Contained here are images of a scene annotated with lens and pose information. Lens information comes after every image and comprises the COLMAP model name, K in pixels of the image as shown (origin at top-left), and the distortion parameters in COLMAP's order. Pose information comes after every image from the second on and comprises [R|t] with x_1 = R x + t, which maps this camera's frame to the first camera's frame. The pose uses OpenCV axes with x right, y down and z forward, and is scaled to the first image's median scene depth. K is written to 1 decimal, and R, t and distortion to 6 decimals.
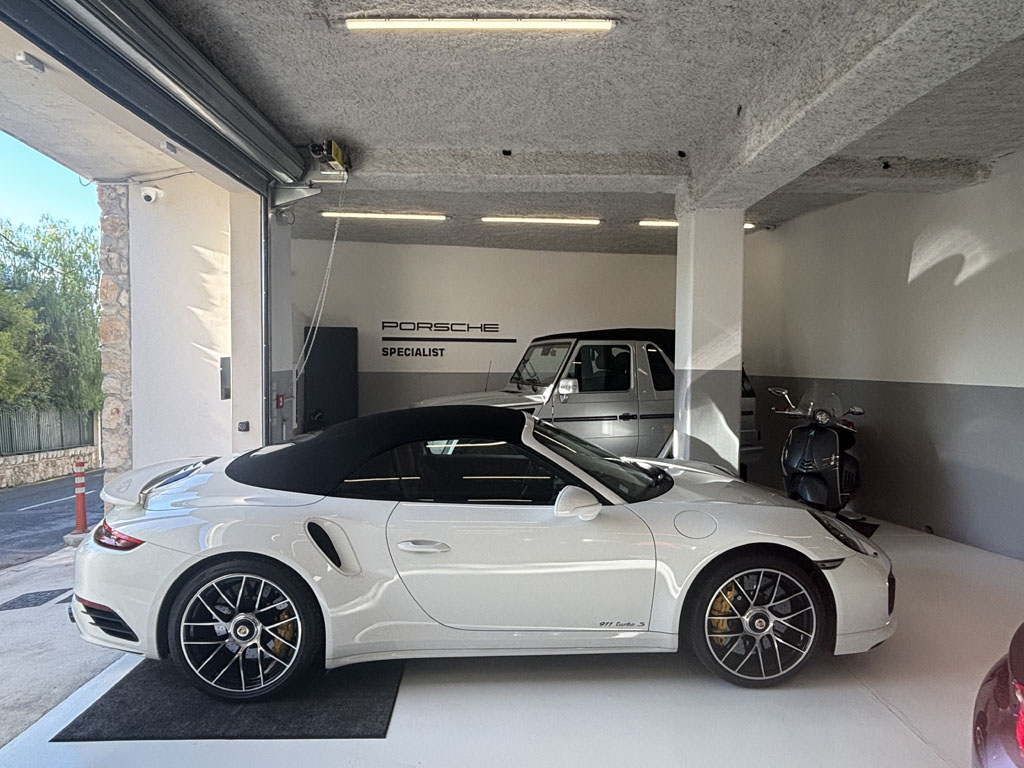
lens RADIAL K [[597.7, 0, 507.1], [0, 597.7, 379.4], [0, 0, 1]] dist [0.002943, 0.000547]
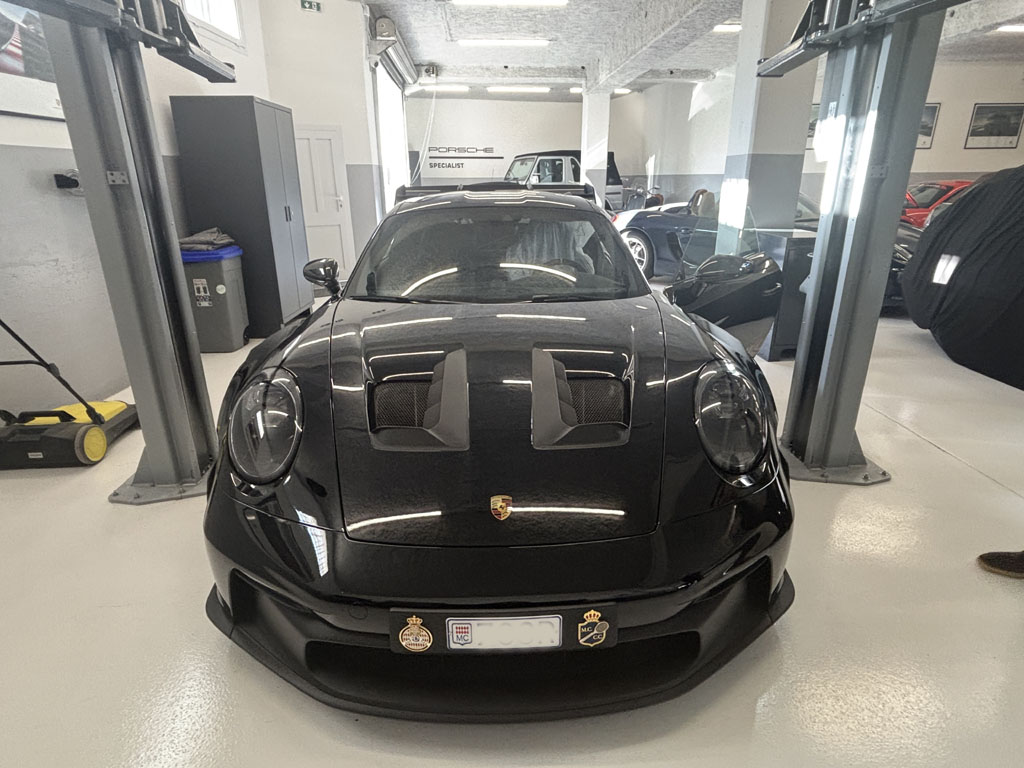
lens RADIAL K [[598.0, 0, 515.3], [0, 598.0, 389.3], [0, 0, 1]] dist [-0.001007, -0.000106]
pose [[0.997146, -0.036577, 0.066042, -0.113194], [0.015591, 0.955706, 0.293909, 0.084748], [-0.073867, -0.292040, 0.953549, -1.069863]]
